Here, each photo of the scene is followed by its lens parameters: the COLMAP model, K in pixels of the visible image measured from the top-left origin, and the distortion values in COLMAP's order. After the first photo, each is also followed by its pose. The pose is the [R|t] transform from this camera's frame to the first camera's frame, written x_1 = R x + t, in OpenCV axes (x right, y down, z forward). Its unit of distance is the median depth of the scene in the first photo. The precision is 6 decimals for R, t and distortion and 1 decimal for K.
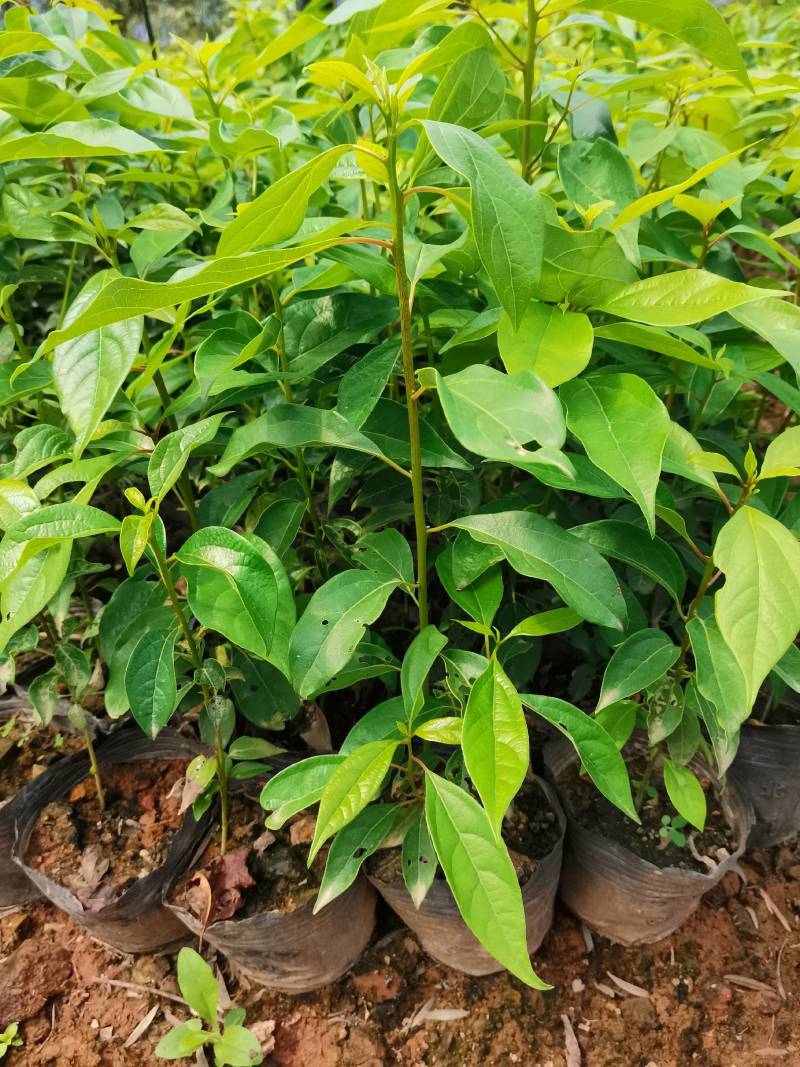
lens RADIAL K [[854.1, 0, 433.4], [0, 854.1, 494.4], [0, 0, 1]] dist [0.006753, -0.013751]
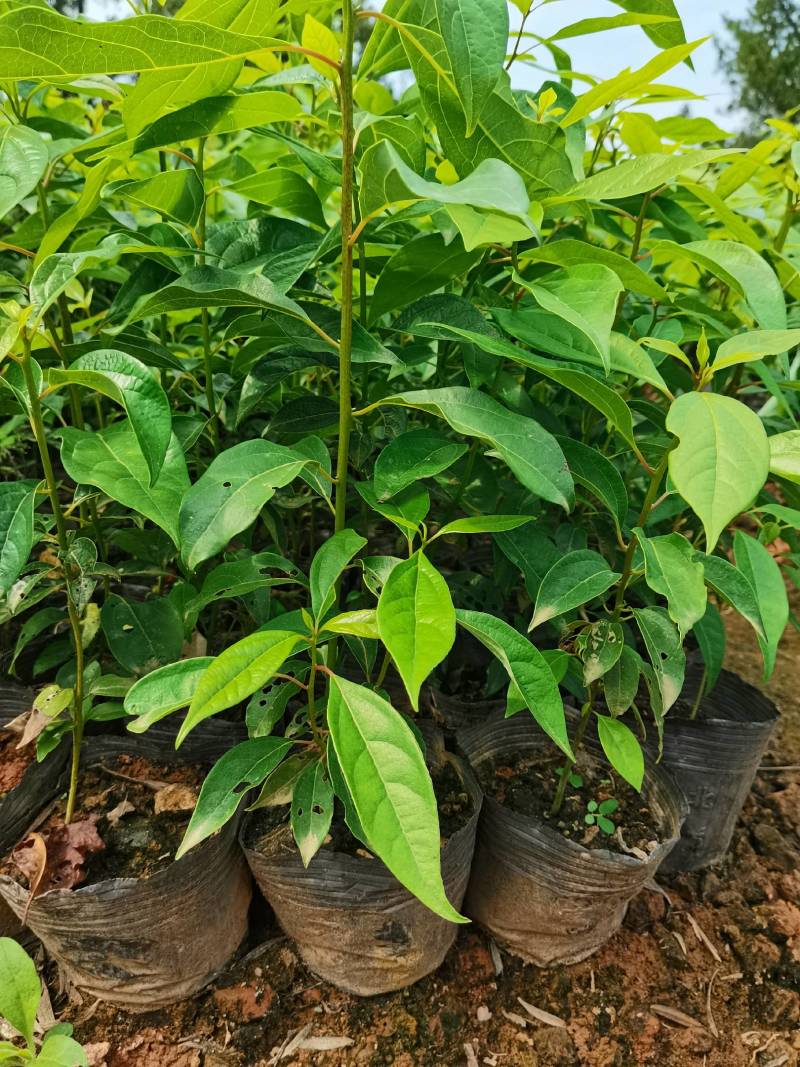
lens RADIAL K [[826.1, 0, 413.3], [0, 826.1, 599.3], [0, 0, 1]] dist [-0.000050, -0.009014]
pose [[0.990996, 0.075089, 0.110851, -0.021303], [-0.056997, 0.985761, -0.158197, 0.308941], [-0.121151, 0.150454, 0.981166, 0.149748]]
